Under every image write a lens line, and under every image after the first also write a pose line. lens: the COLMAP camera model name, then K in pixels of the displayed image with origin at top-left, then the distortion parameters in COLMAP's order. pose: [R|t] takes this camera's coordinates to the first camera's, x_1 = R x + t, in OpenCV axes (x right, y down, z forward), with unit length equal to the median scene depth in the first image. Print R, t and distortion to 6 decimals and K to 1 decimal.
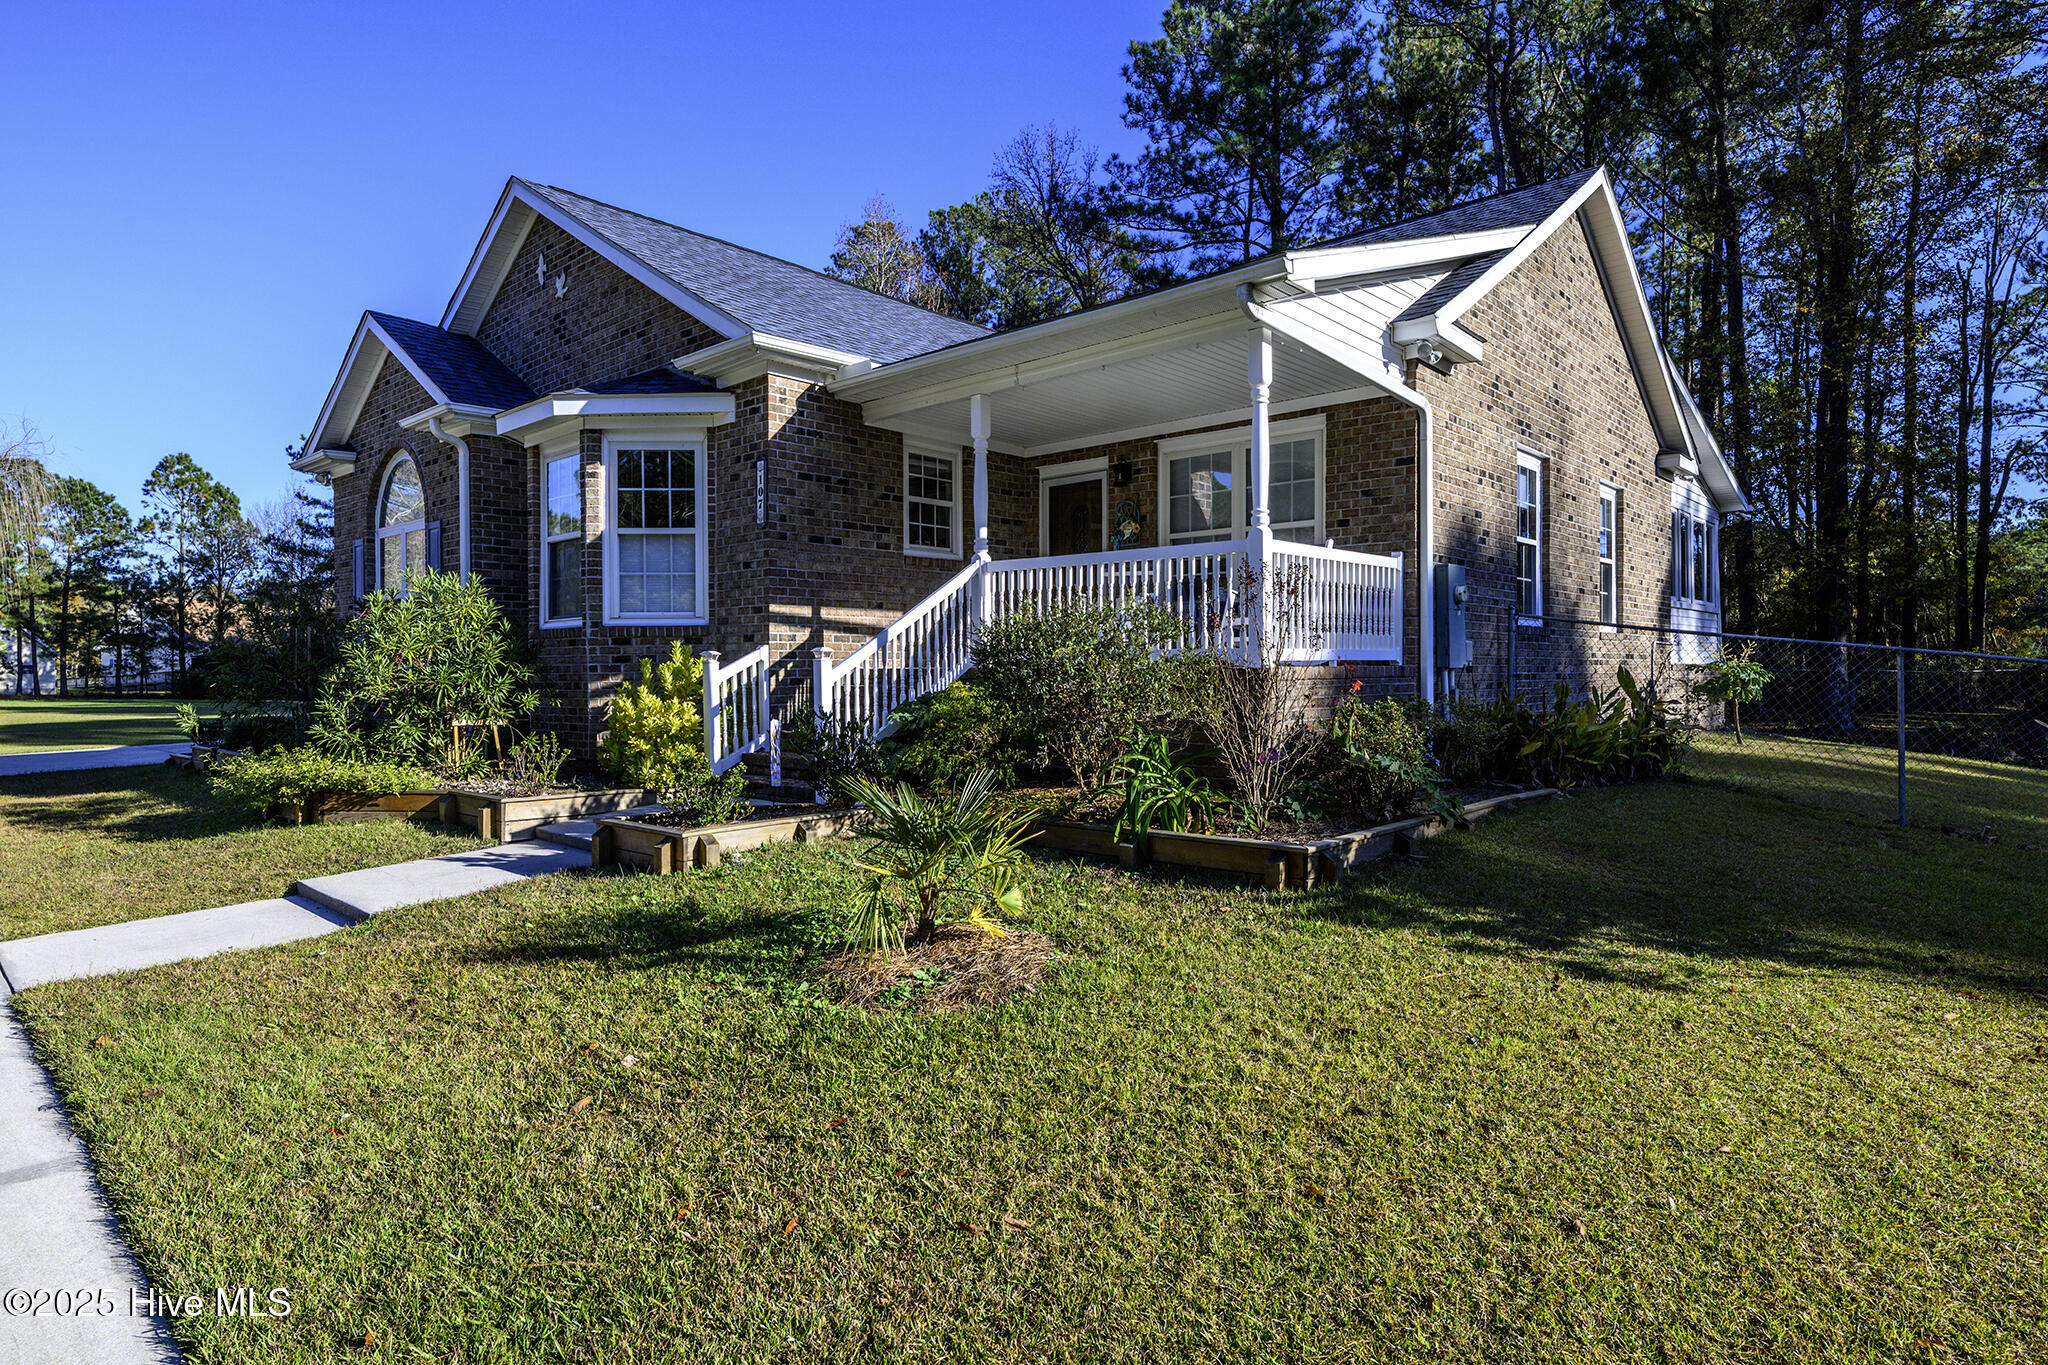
lens RADIAL K [[1110.0, 0, 1024.0], [0, 1110.0, 682.5], [0, 0, 1]] dist [-0.004382, -0.000093]
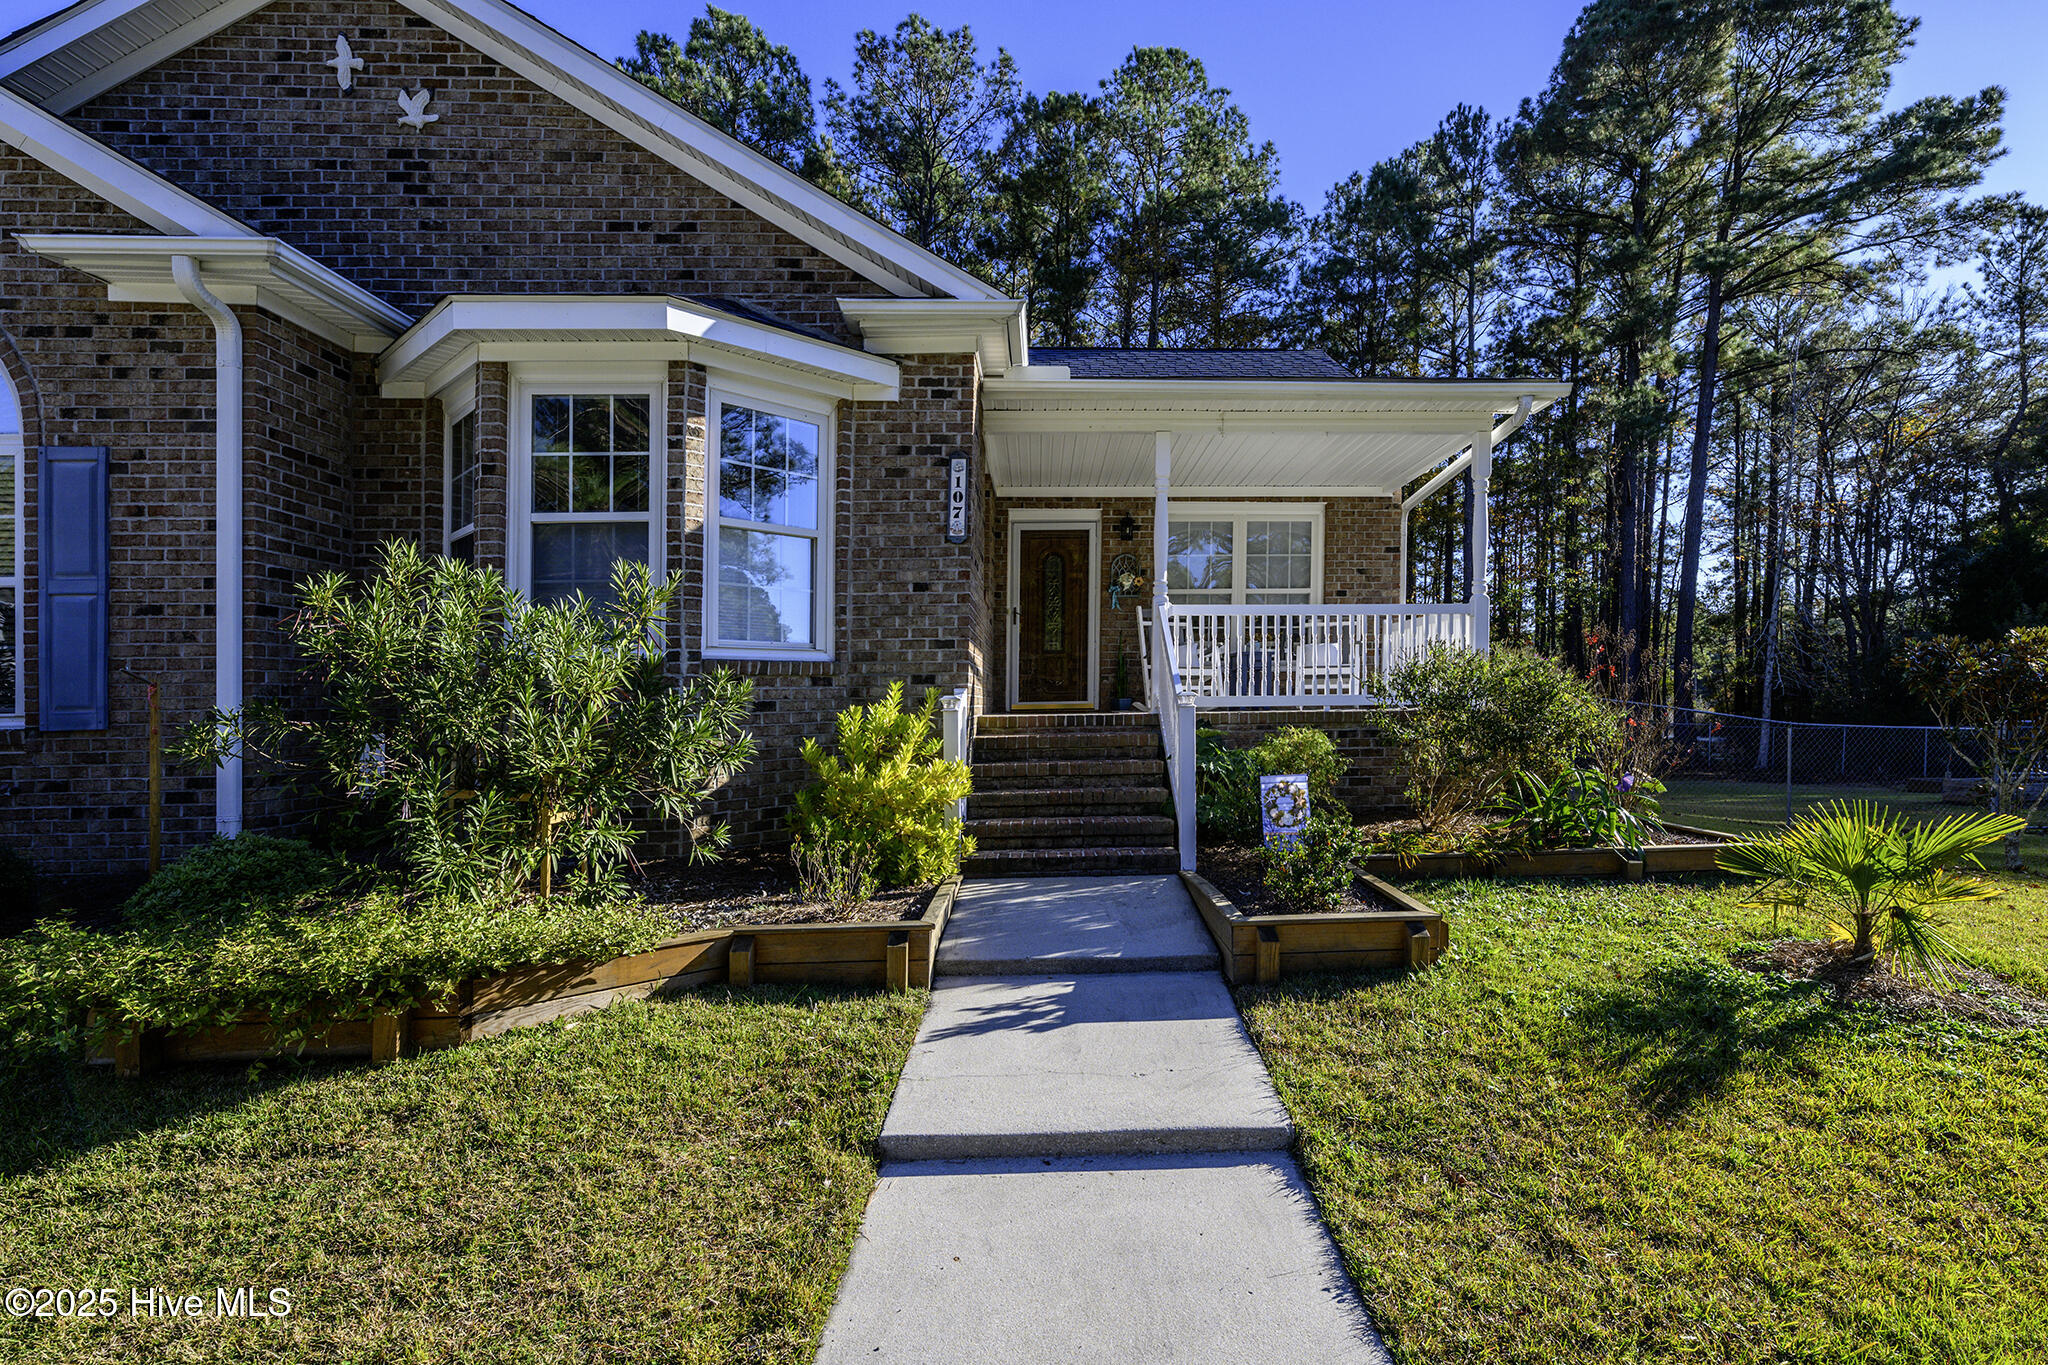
lens RADIAL K [[959.4, 0, 1029.1], [0, 959.4, 723.2], [0, 0, 1]] dist [-0.000612, -0.000766]
pose [[0.712779, -0.016375, 0.701198, -0.653652], [0.019039, 0.999811, 0.003995, -0.010112], [-0.701130, 0.010502, 0.712956, 0.447898]]
